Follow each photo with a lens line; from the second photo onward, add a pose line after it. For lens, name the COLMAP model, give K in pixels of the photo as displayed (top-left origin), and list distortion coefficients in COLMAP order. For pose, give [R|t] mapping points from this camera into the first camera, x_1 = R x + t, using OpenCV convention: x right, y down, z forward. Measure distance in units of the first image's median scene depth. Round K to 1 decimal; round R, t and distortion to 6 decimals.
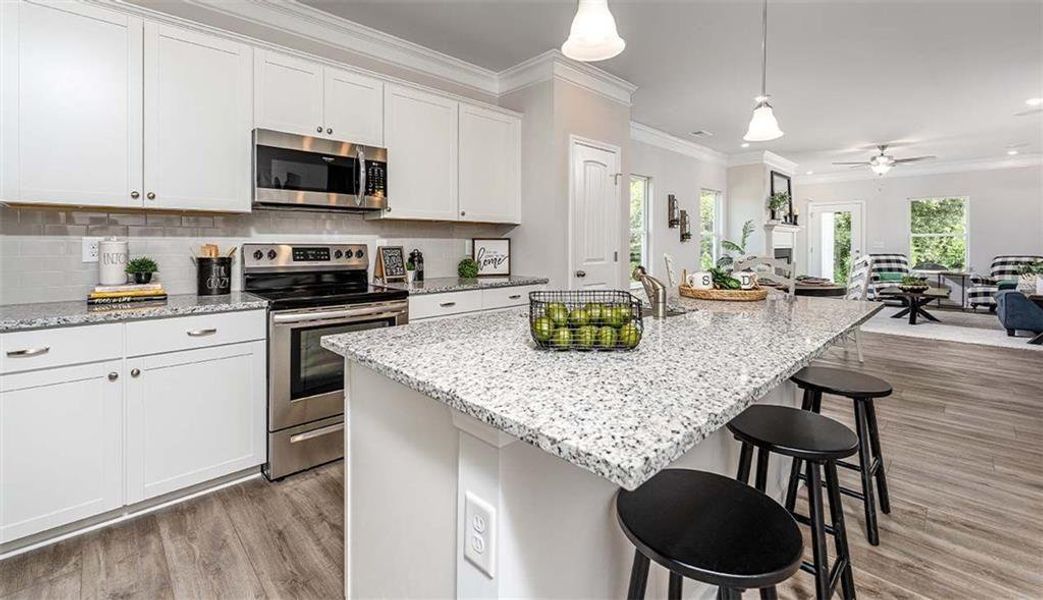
lens RADIAL K [[441.8, 0, 518.6], [0, 441.8, 244.2], [0, 0, 1]] dist [-0.003243, -0.000463]
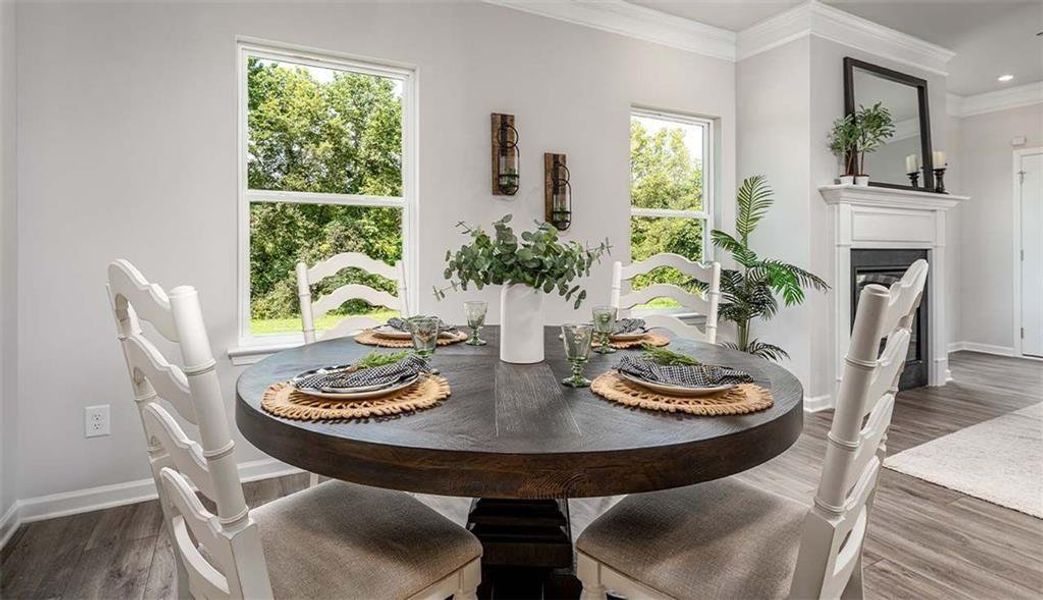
lens RADIAL K [[536.6, 0, 520.7], [0, 536.6, 246.2], [0, 0, 1]] dist [-0.000930, -0.000462]
pose [[0.963391, -0.001826, -0.268094, 0.387022], [-0.000555, 0.999961, -0.008805, 0.011265], [0.268099, 0.008631, 0.963353, 0.411616]]
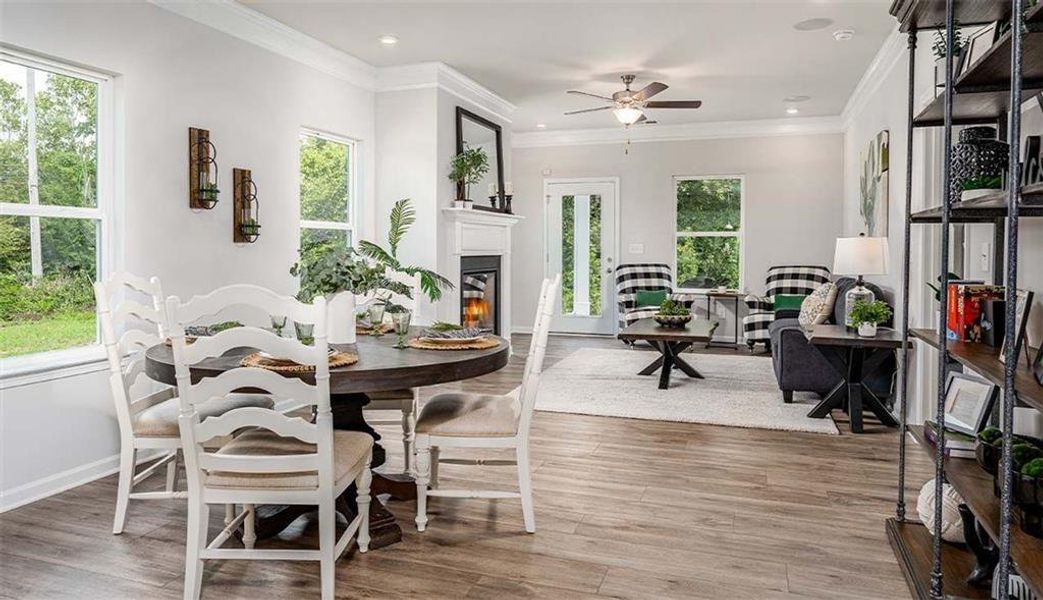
lens RADIAL K [[690.8, 0, 519.2], [0, 690.8, 255.5], [0, 0, 1]] dist [0.002602, 0.001319]
pose [[0.892413, -0.004294, 0.451200, 0.250860], [-0.000691, 0.999941, 0.010882, -0.000156], [-0.451219, -0.010023, 0.892357, 0.221776]]
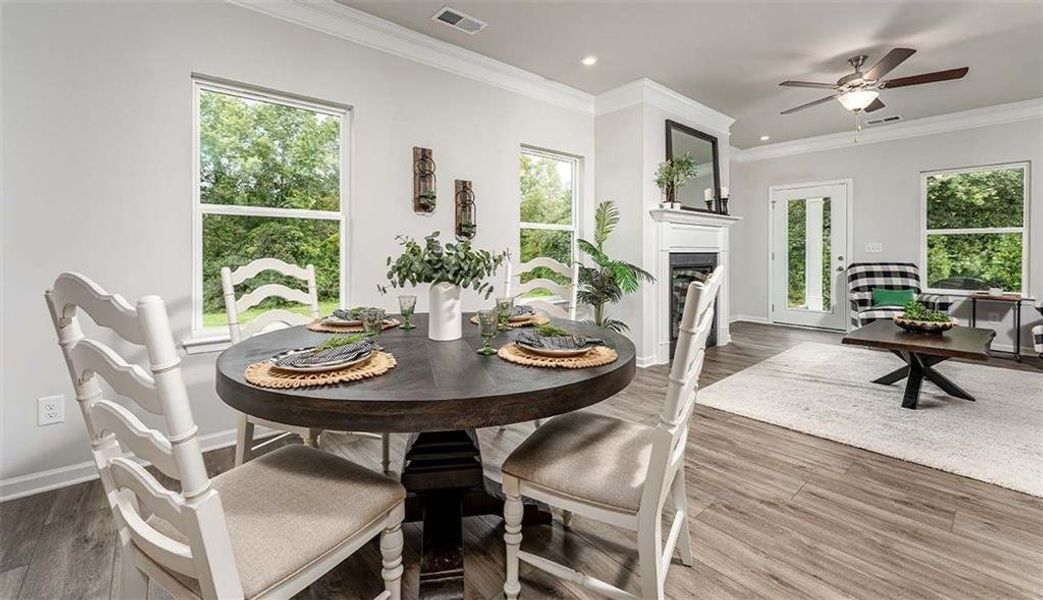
lens RADIAL K [[428.8, 0, 519.4], [0, 428.8, 253.3], [0, 0, 1]] dist [-0.001369, -0.000044]
pose [[0.998051, 0.000279, -0.062398, 0.384563], [-0.000158, 0.999998, 0.001943, 0.008716], [0.062398, -0.001929, 0.998049, 0.391070]]
